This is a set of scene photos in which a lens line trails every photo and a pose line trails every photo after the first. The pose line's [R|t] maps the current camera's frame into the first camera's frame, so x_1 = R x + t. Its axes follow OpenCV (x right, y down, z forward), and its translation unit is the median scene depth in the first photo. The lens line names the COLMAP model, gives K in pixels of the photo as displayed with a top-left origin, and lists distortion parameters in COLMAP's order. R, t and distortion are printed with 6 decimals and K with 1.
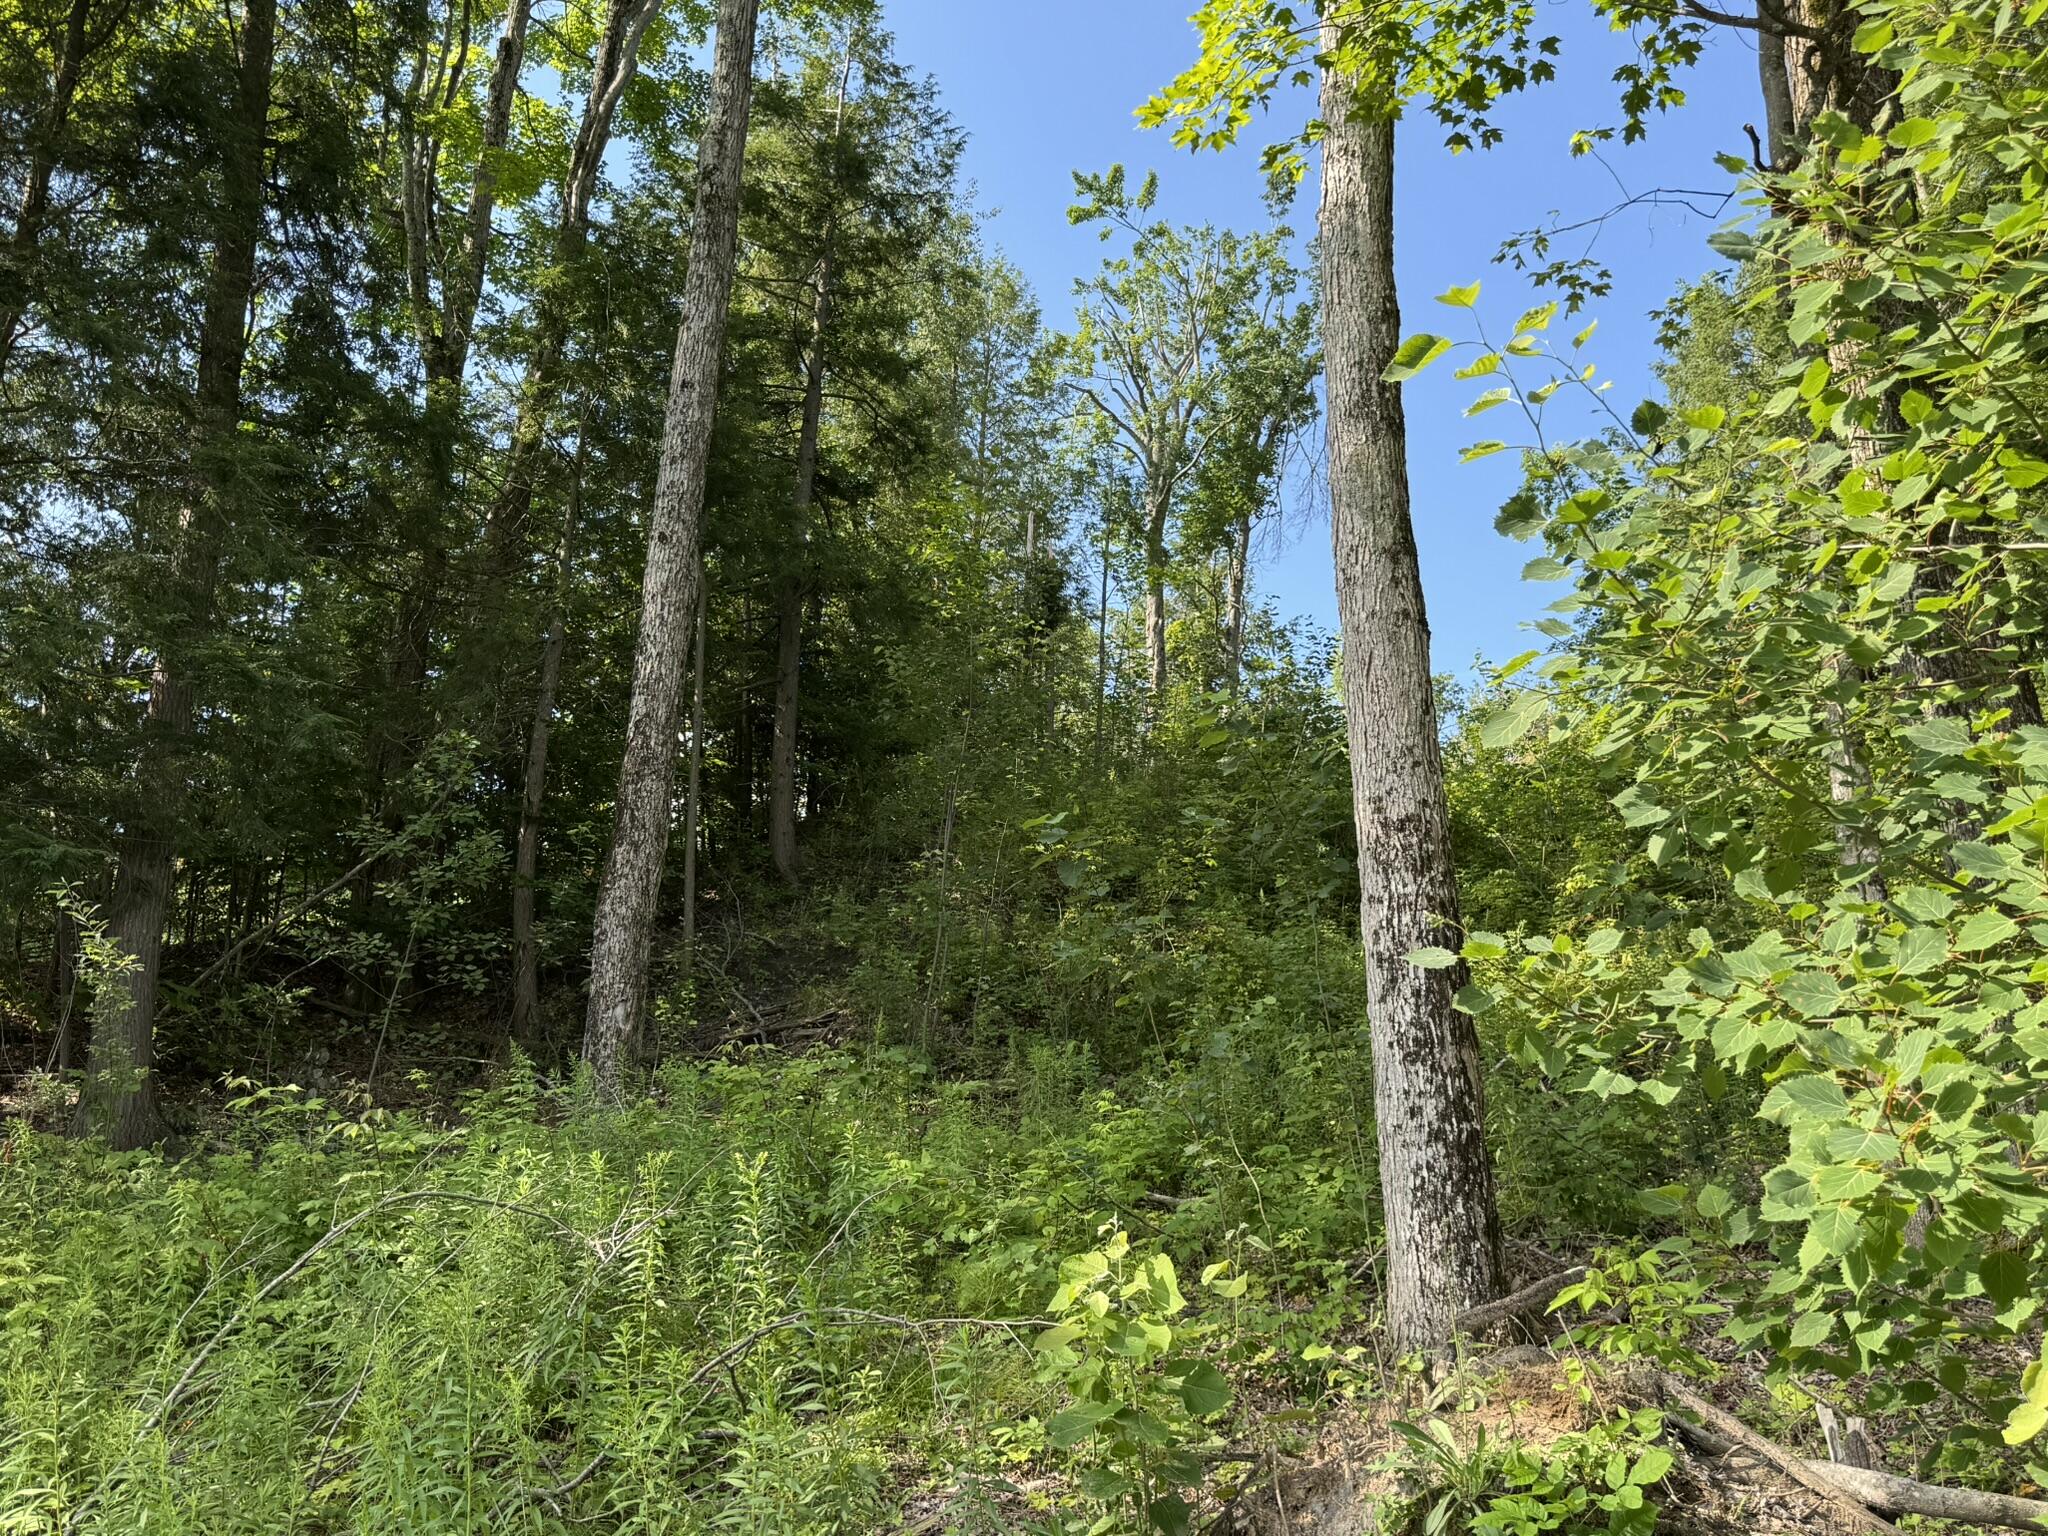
lens RADIAL K [[1794.4, 0, 1031.8], [0, 1794.4, 741.4], [0, 0, 1]] dist [0.214463, -0.513945]
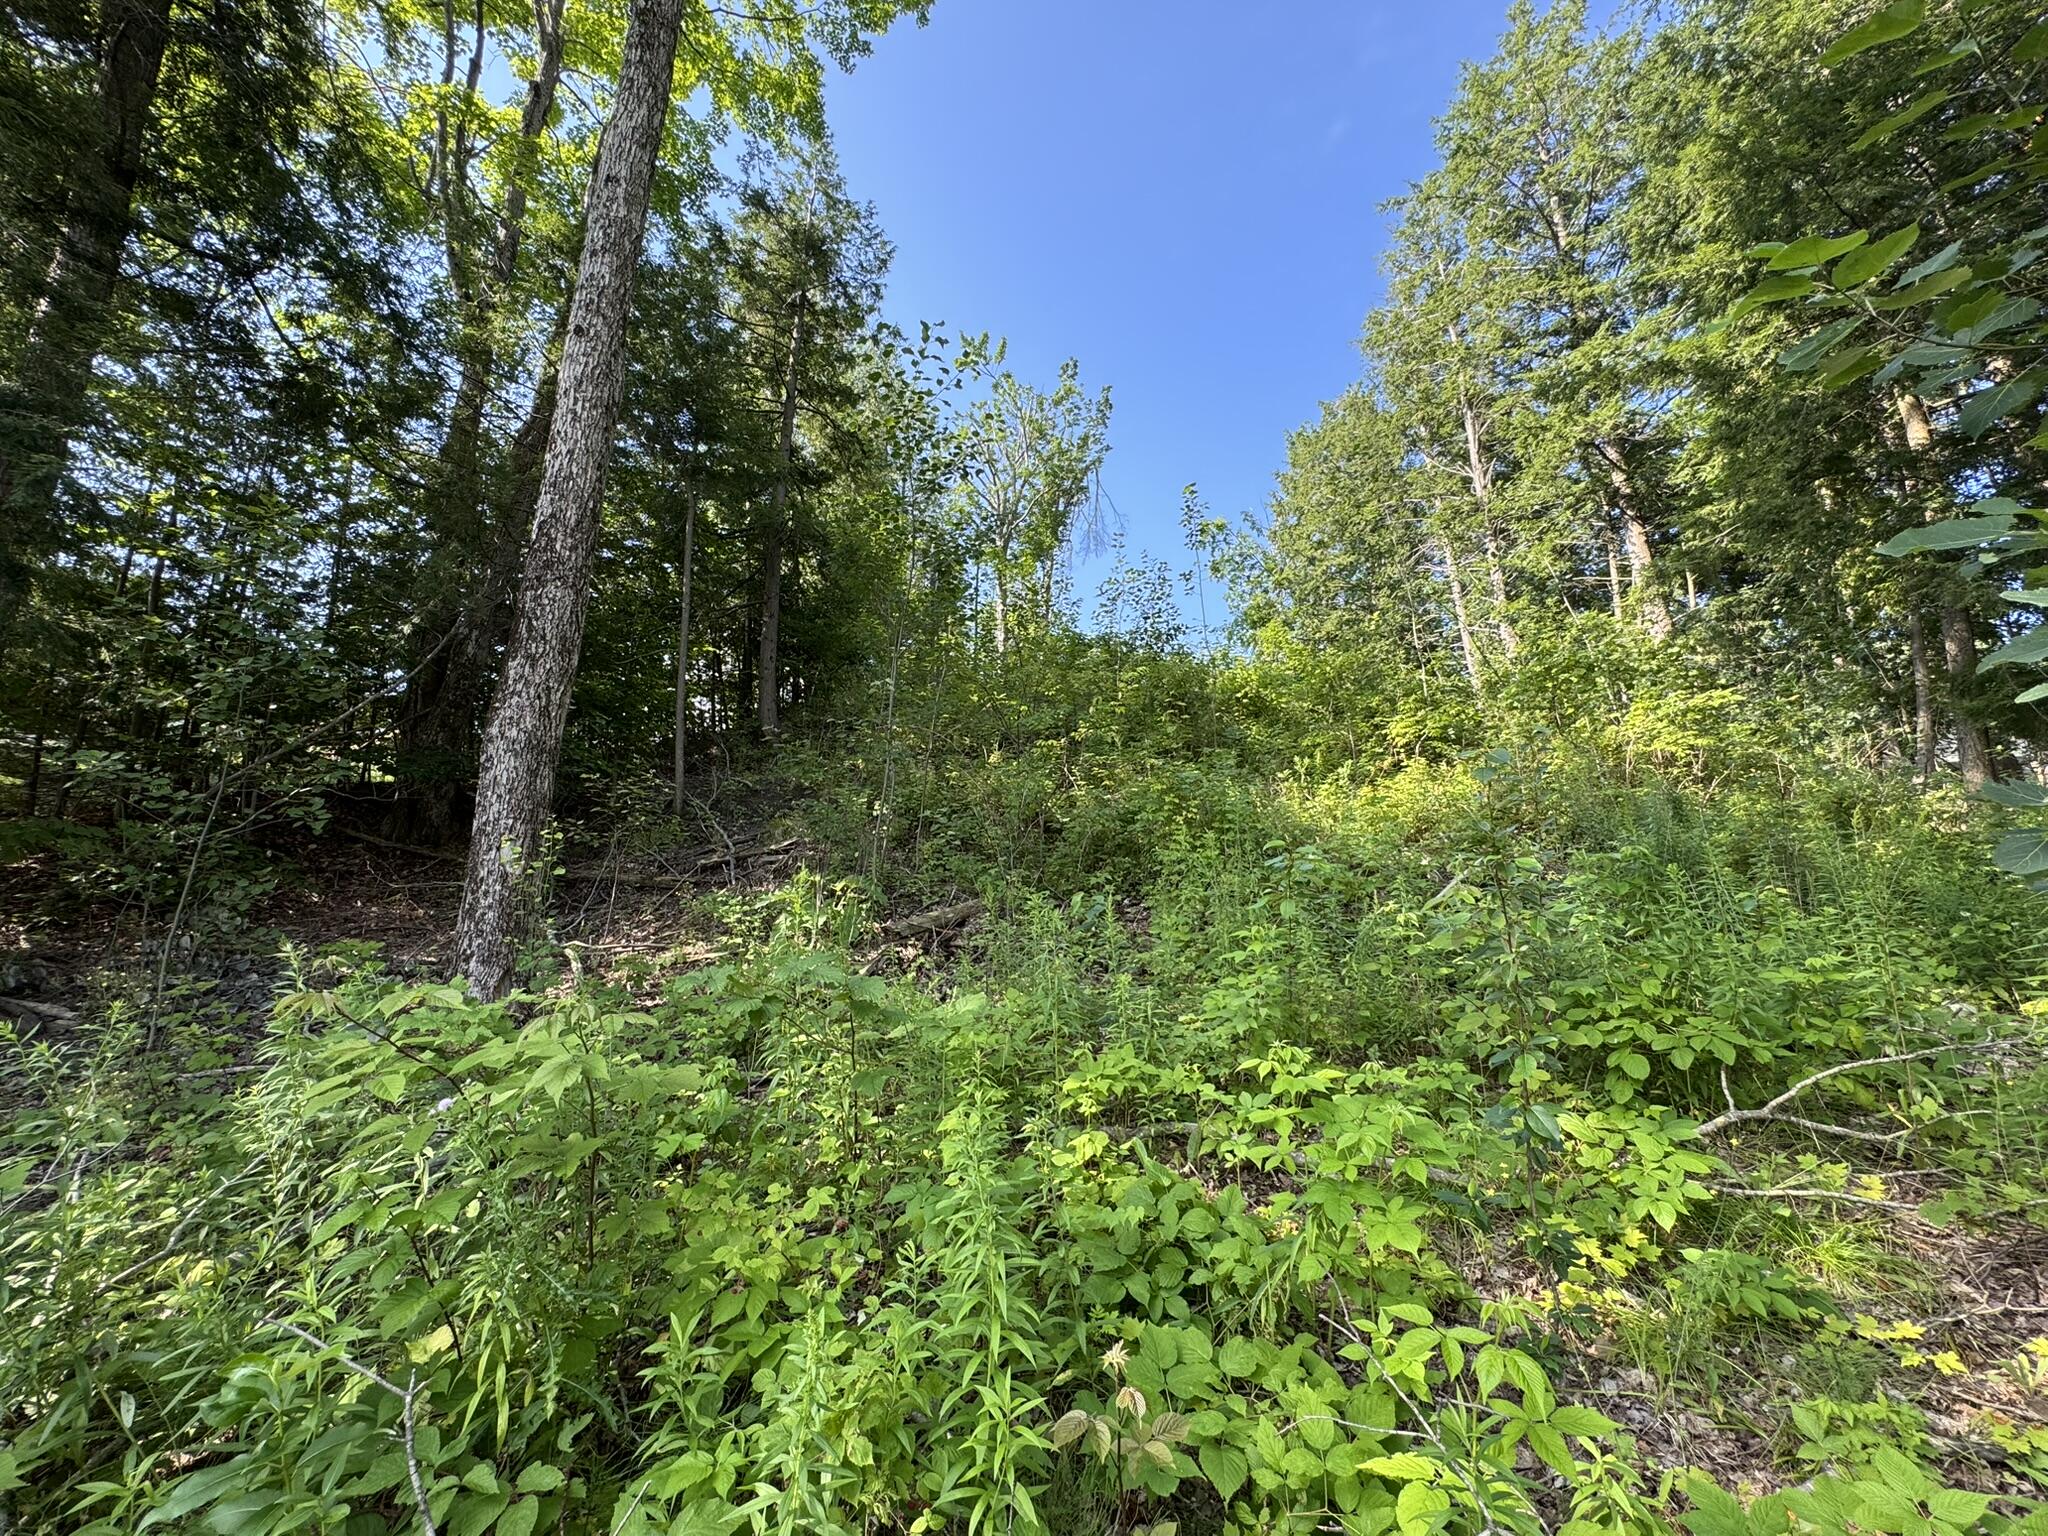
lens RADIAL K [[828.9, 0, 1024.0], [0, 828.9, 768.0], [0, 0, 1]] dist [0.000532, 0.000035]
pose [[0.992065, -0.004179, 0.125655, -0.019615], [-0.005722, 0.996911, 0.078331, 0.039577], [-0.125595, -0.078428, 0.988977, 0.299156]]
